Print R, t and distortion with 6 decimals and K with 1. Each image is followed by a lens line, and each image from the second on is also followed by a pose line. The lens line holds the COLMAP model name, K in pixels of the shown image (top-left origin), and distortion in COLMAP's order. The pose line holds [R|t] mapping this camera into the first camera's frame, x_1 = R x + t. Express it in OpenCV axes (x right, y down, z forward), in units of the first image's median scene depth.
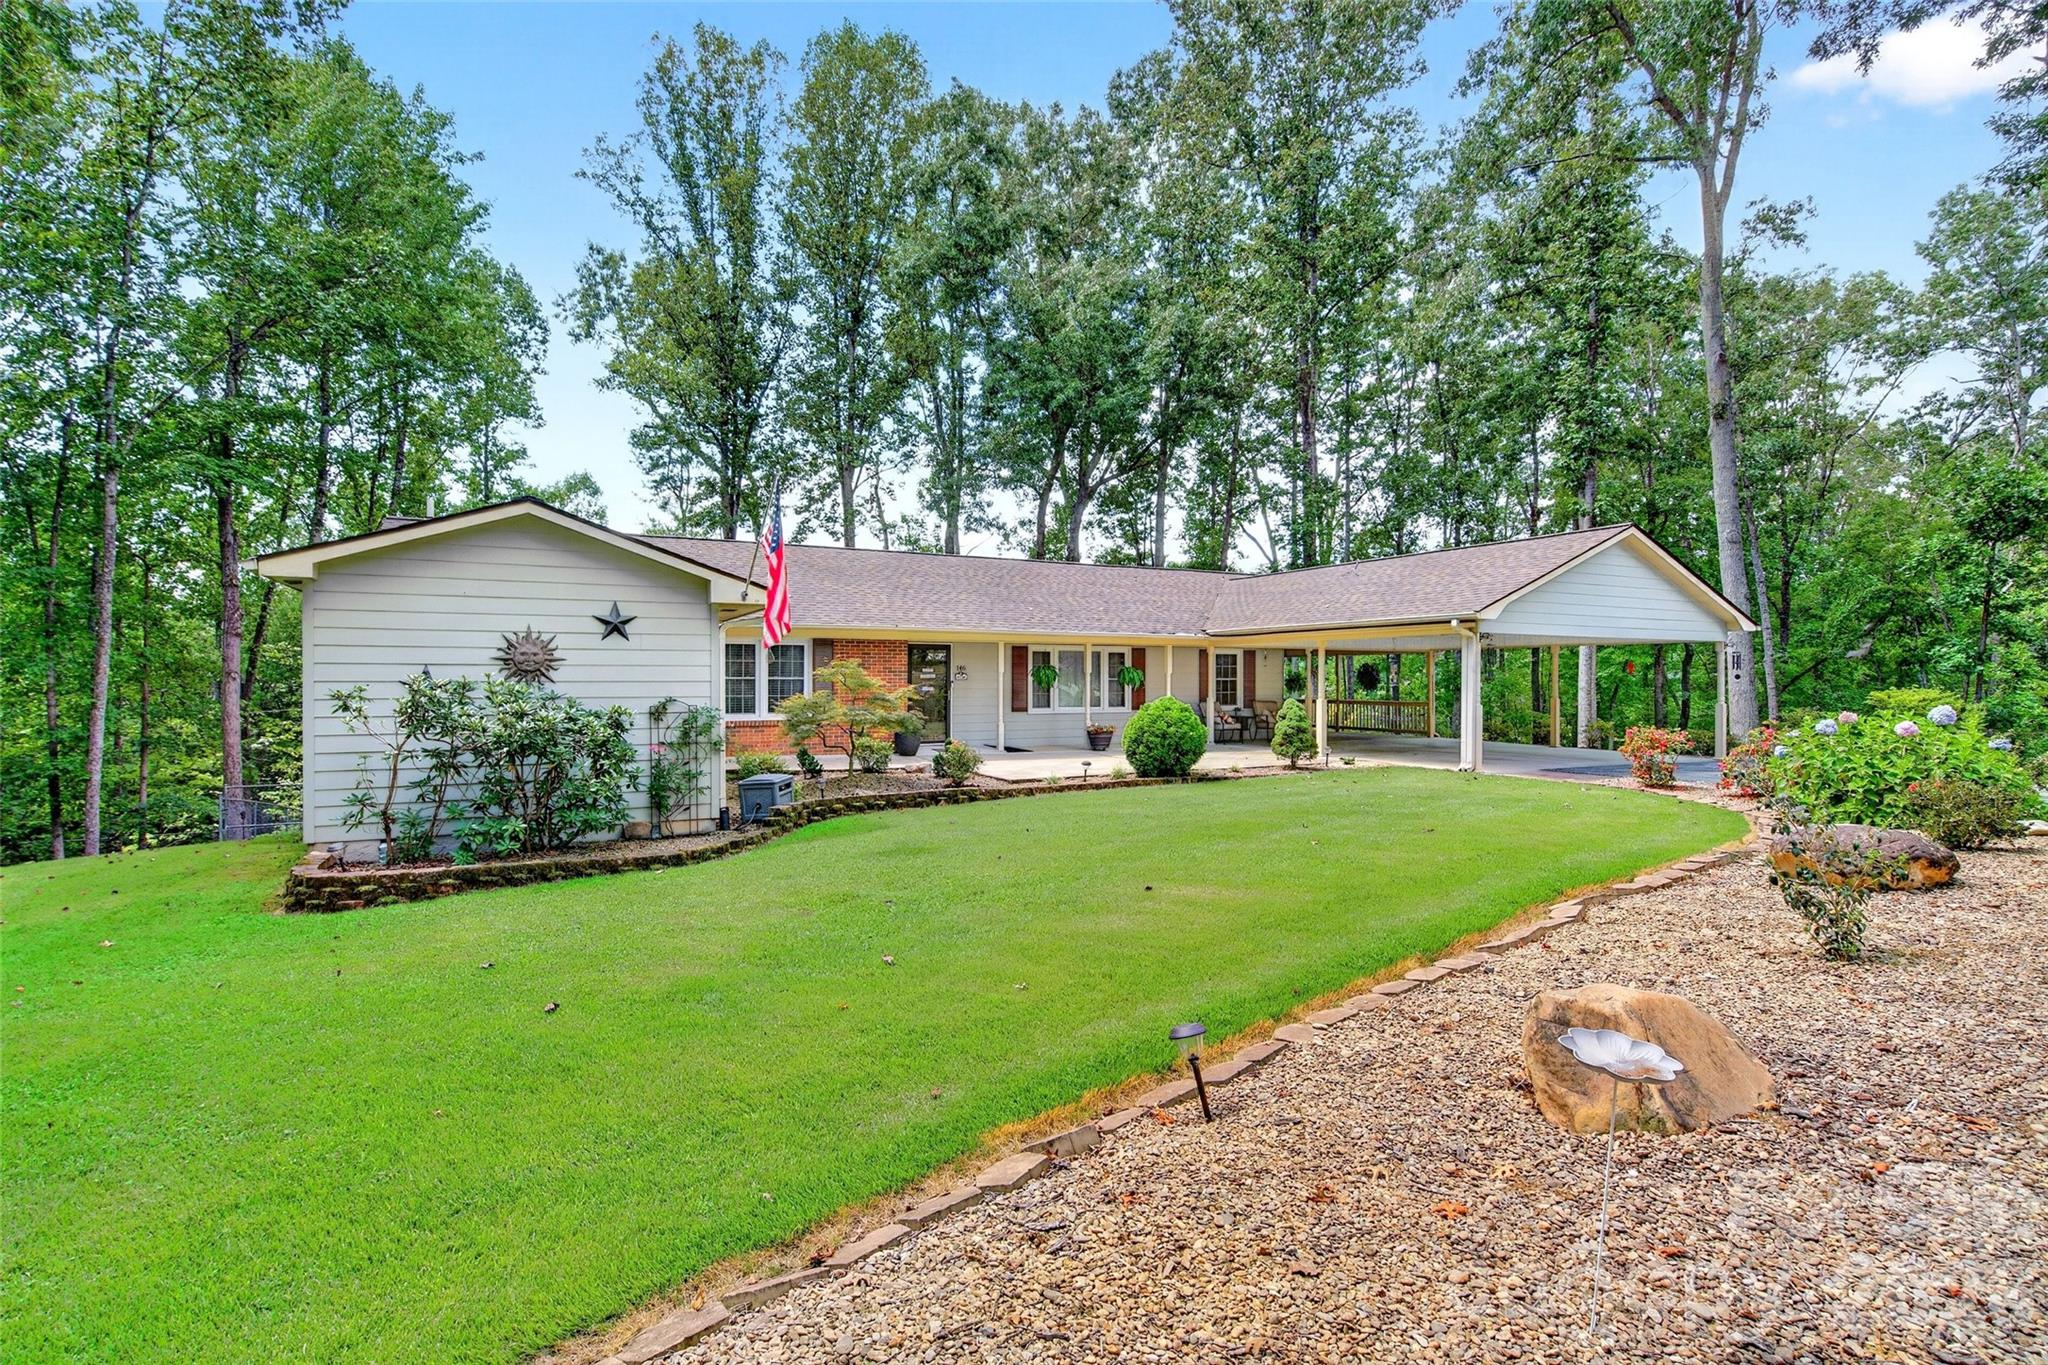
lens RADIAL K [[962.6, 0, 1024.2], [0, 962.6, 690.0], [0, 0, 1]] dist [0.000581, 0.000726]
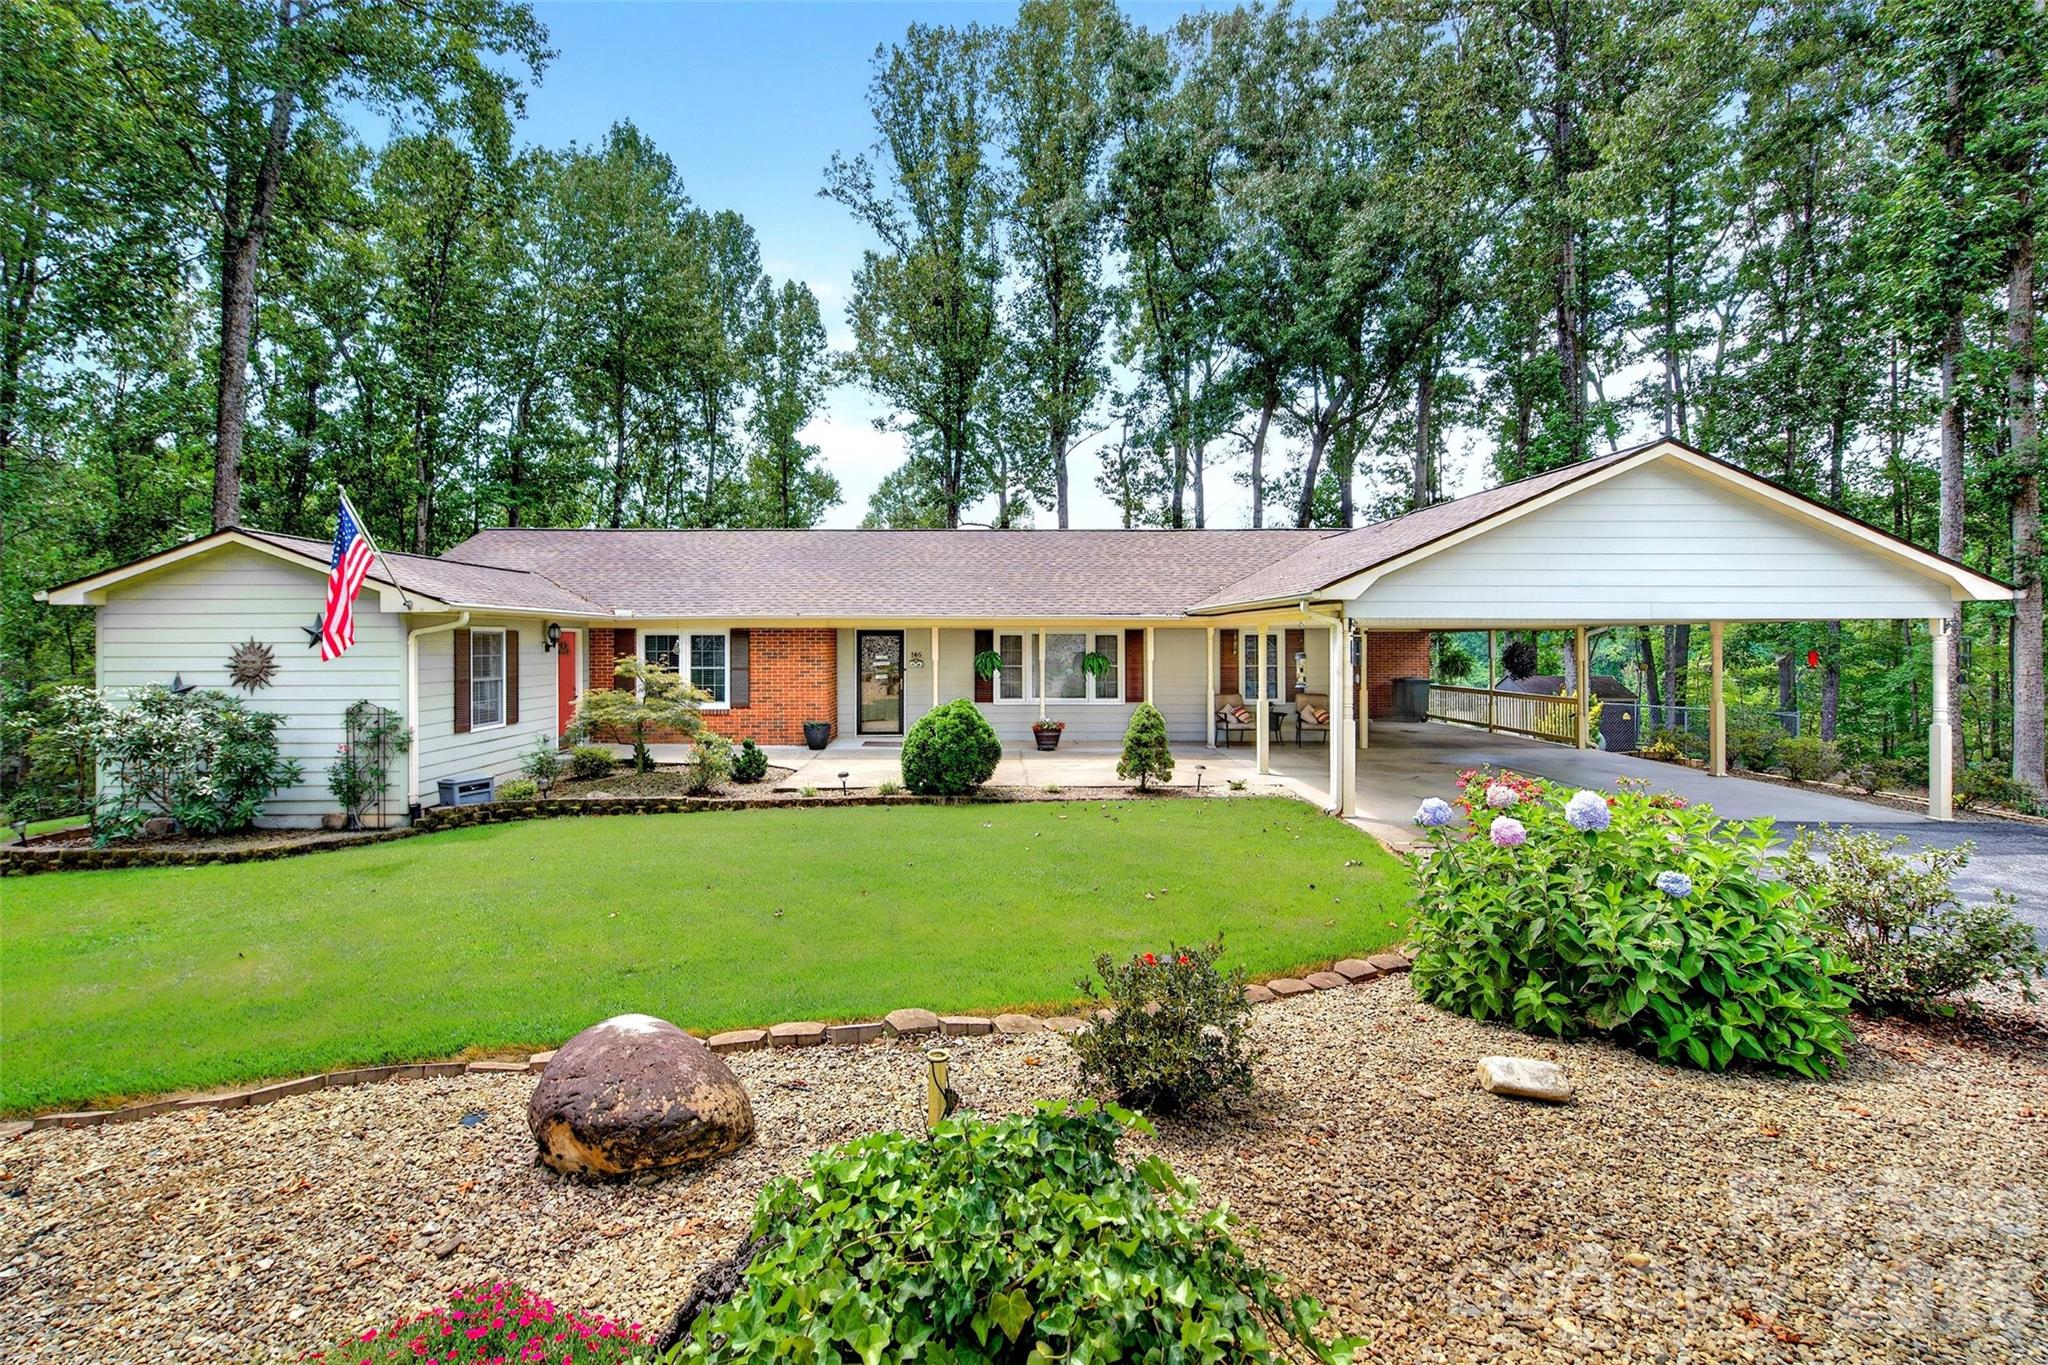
lens RADIAL K [[962.6, 0, 1038.9], [0, 962.6, 660.0], [0, 0, 1]] dist [0.000581, 0.000726]
pose [[0.894729, 0.008407, -0.446530, 0.507860], [-0.002067, 0.999890, 0.014684, -0.035198], [0.446604, -0.012215, 0.894648, 0.236363]]
